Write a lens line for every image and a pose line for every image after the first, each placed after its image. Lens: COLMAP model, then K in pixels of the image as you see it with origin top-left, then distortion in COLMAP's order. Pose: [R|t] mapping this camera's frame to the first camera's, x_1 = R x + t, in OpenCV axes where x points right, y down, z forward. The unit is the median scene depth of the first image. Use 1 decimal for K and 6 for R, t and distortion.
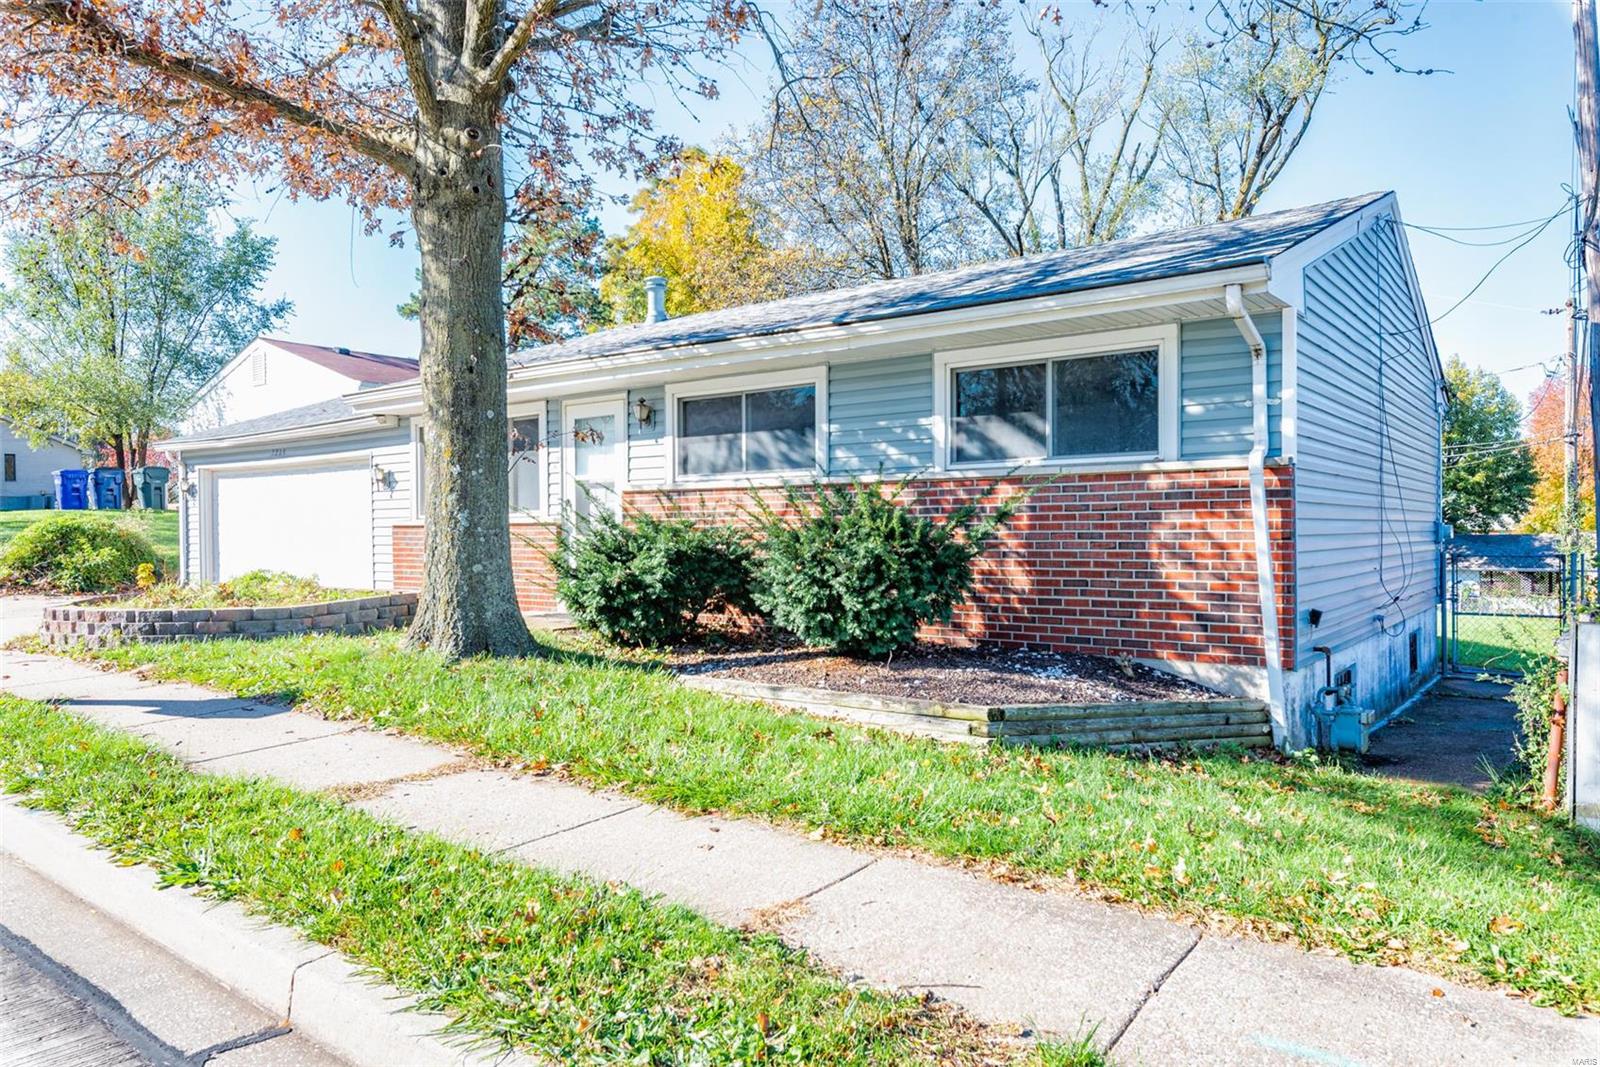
lens RADIAL K [[1040.1, 0, 800.2], [0, 1040.1, 532.8], [0, 0, 1]] dist [0.004729, 0.001239]
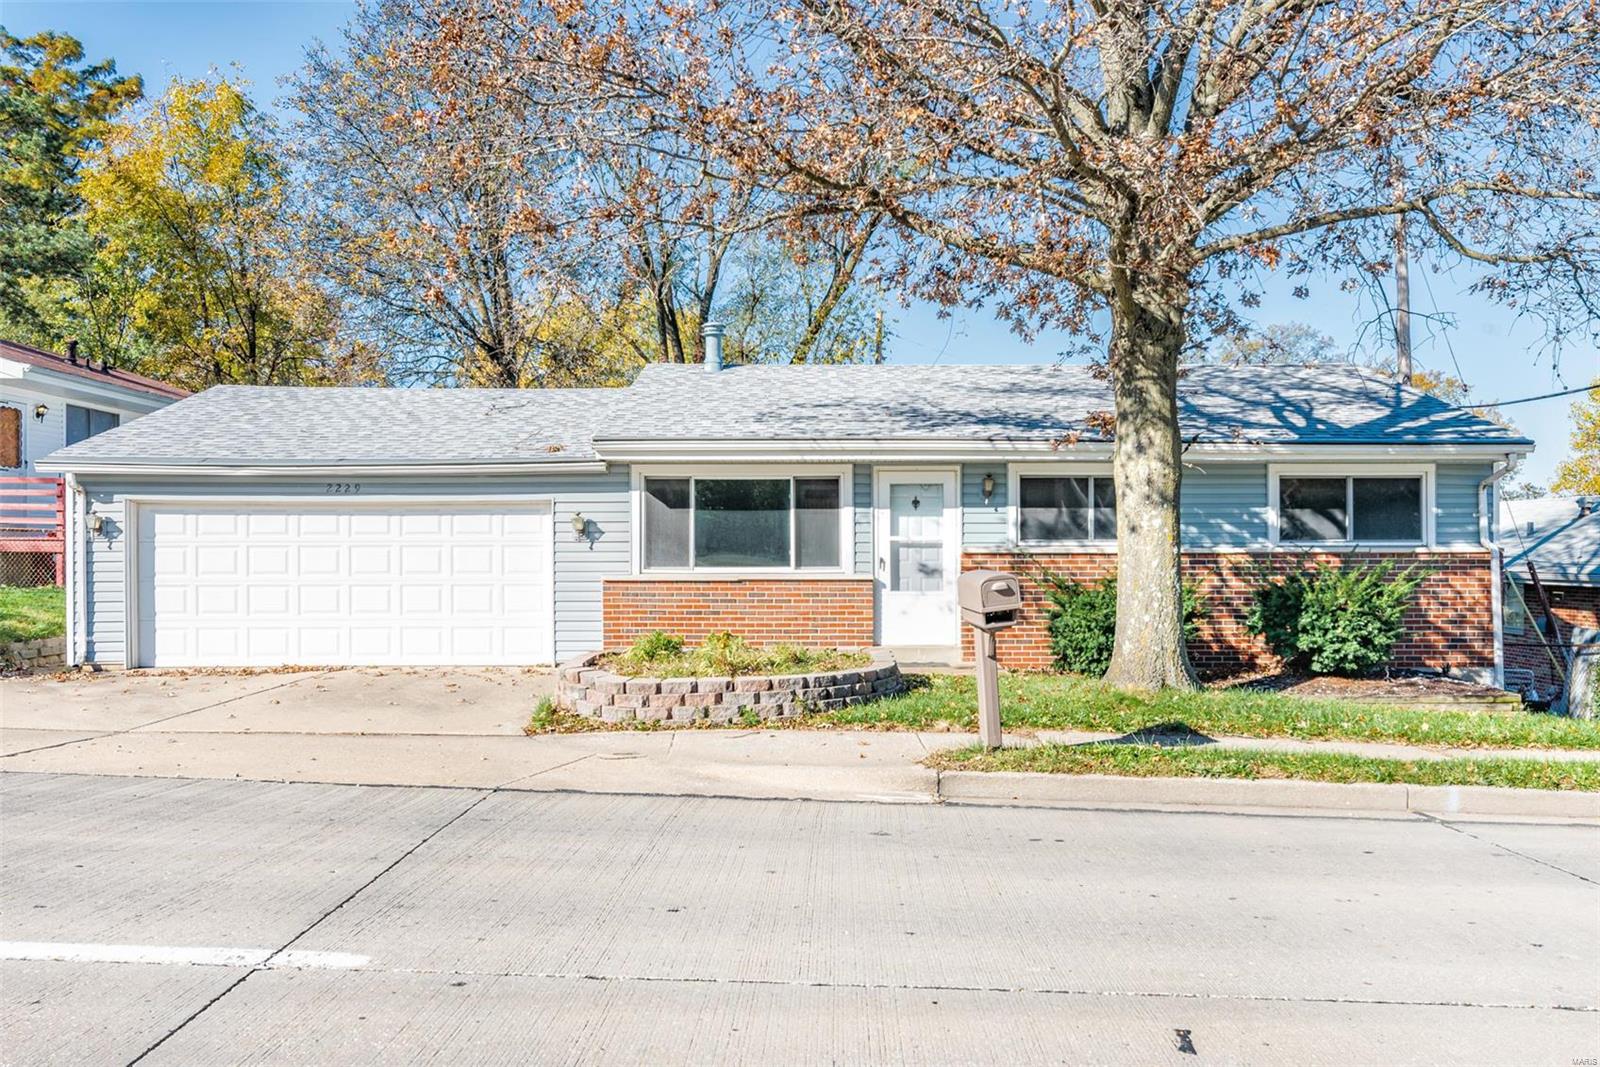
lens RADIAL K [[1040.1, 0, 802.1], [0, 1040.1, 536.2], [0, 0, 1]] dist [0.004729, 0.001239]
pose [[0.808703, 0.005154, 0.588195, -1.305073], [-0.000363, 0.999966, -0.008263, -0.058638], [-0.588217, 0.006468, 0.808677, 0.190953]]
